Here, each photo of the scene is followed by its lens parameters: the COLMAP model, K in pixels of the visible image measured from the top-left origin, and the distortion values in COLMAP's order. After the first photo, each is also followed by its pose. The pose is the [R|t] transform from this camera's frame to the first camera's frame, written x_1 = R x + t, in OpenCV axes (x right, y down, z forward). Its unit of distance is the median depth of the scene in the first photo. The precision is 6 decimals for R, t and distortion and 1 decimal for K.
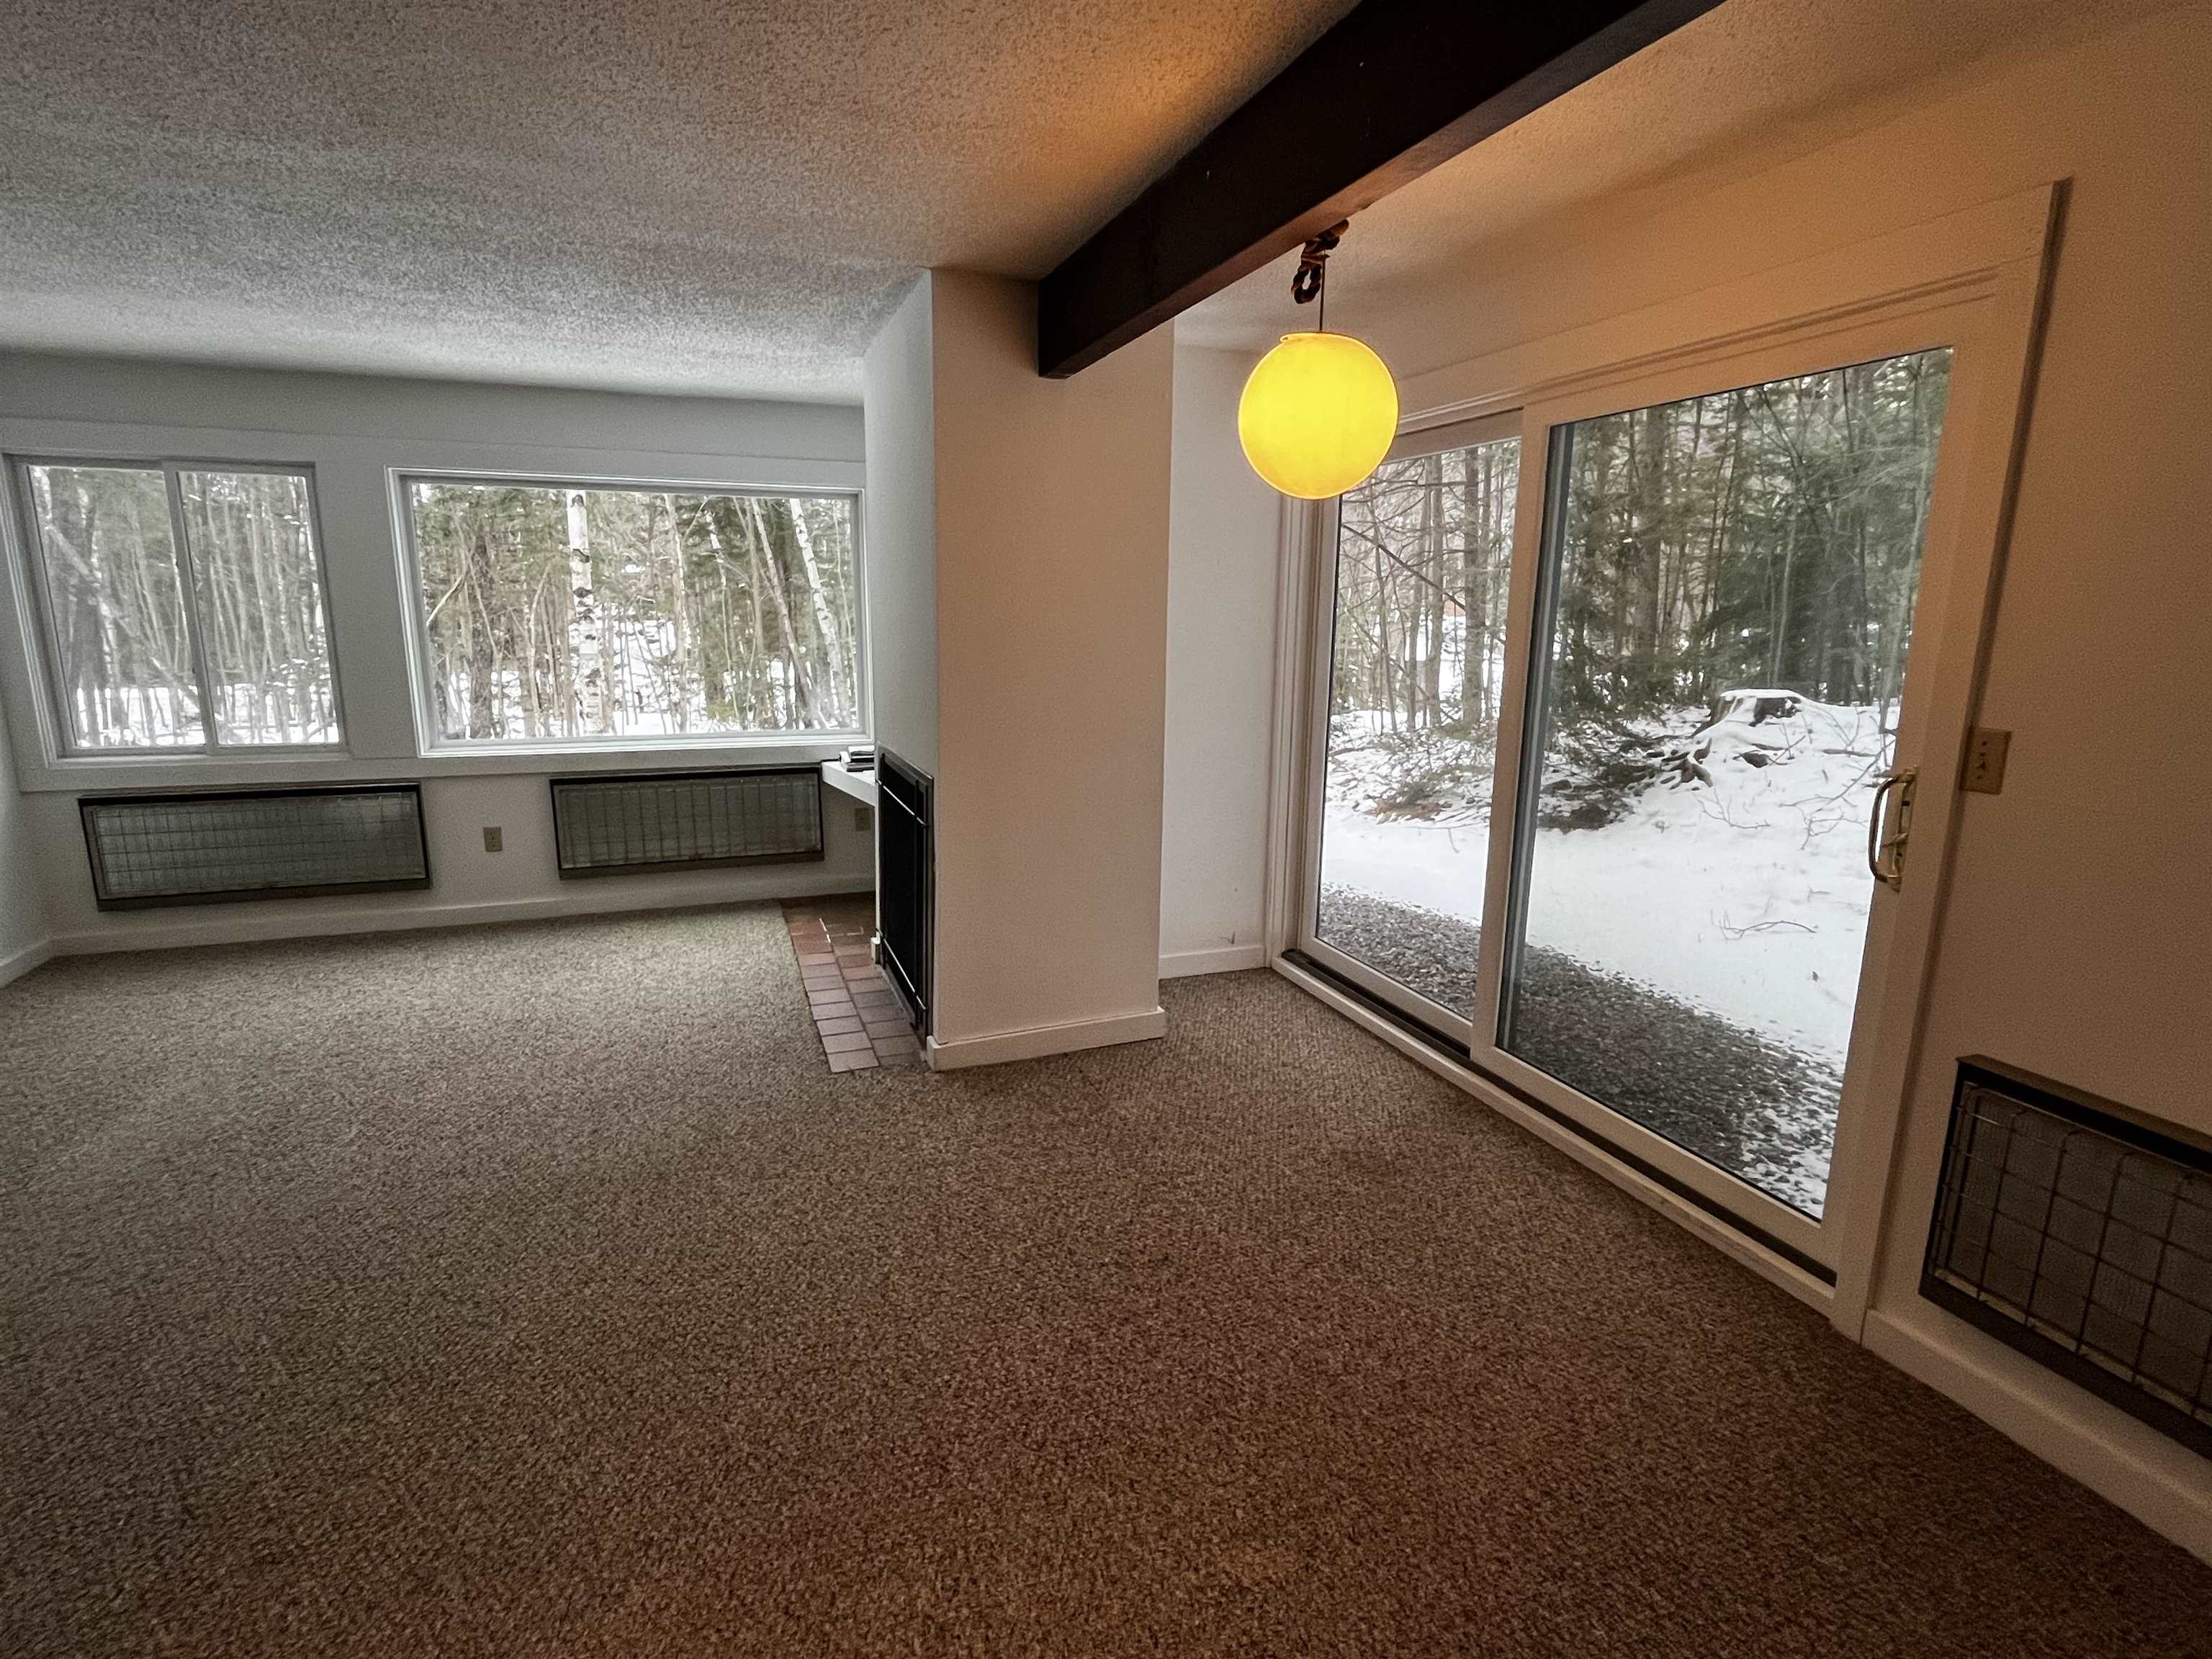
lens RADIAL K [[1085.9, 0, 1106.0], [0, 1085.9, 829.5], [0, 0, 1]] dist [-0.007527, 0.001208]
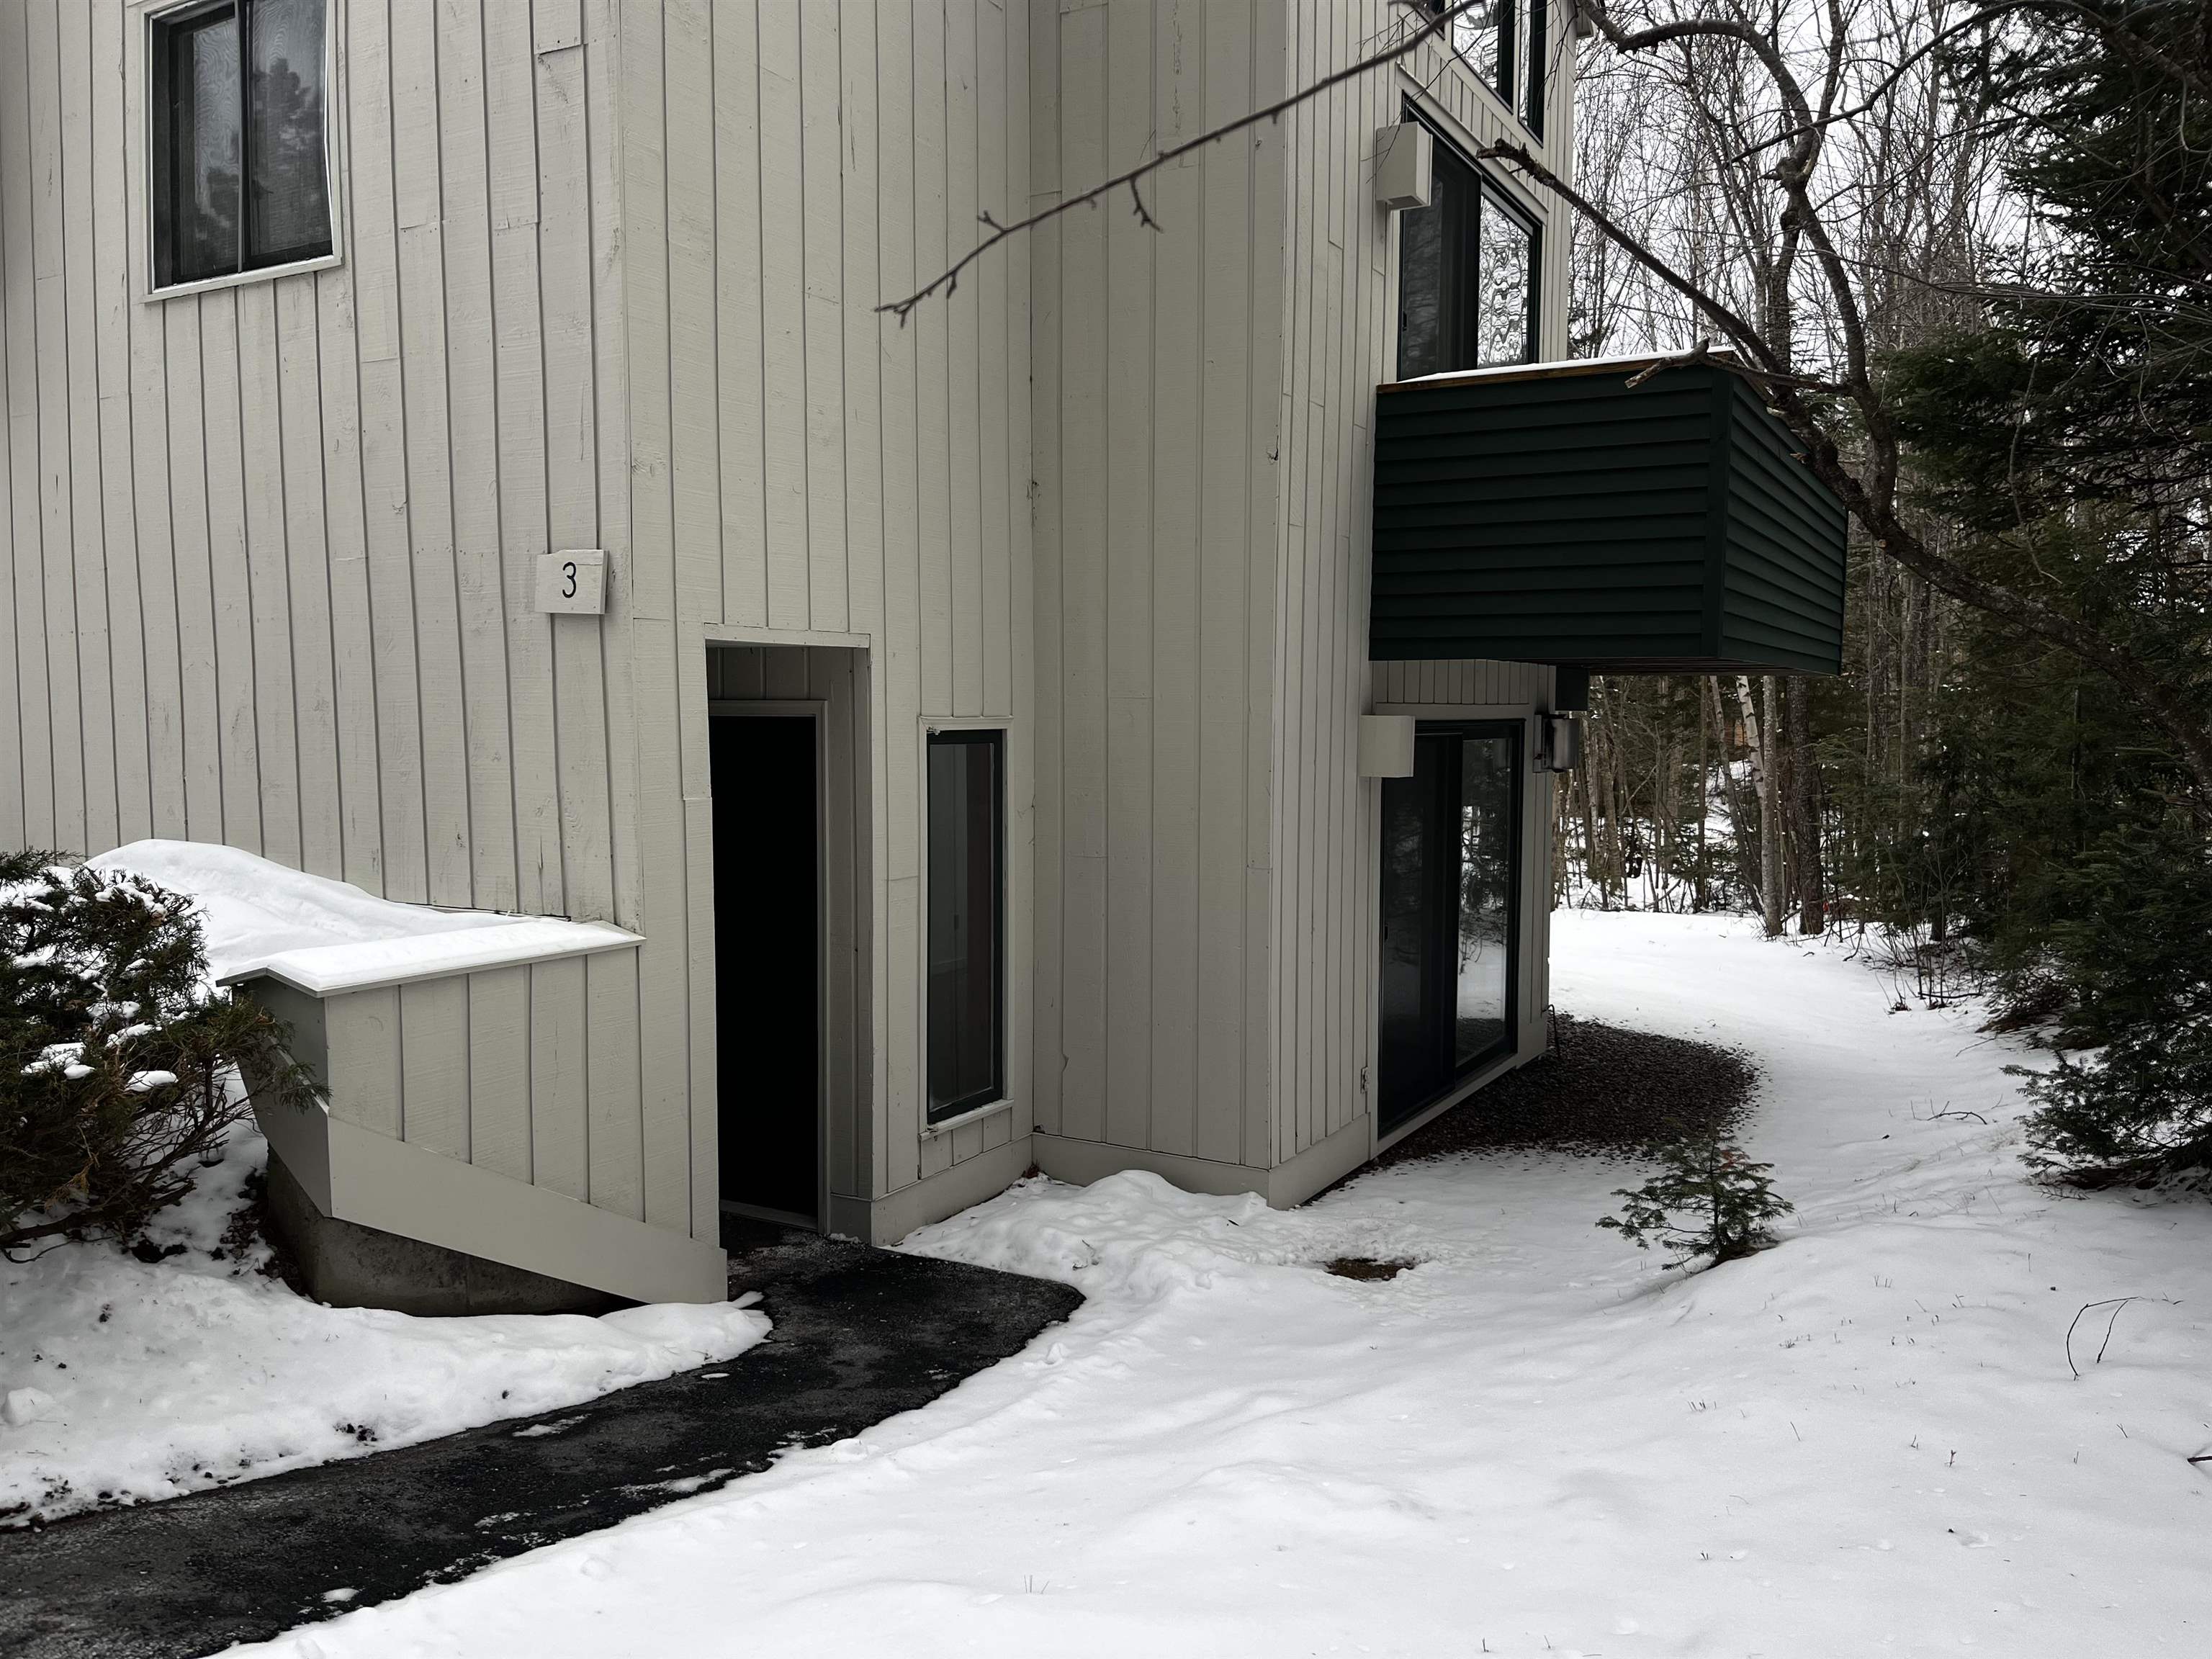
lens RADIAL K [[1673.1, 0, 1106.0], [0, 1673.1, 829.5], [0, 0, 1]] dist [0.052546, -0.003280]
pose [[0.632979, 0.045228, -0.772847, 1.512155], [-0.151430, 0.986242, -0.066308, 0.054897], [0.759215, 0.159003, 0.631119, -0.853508]]
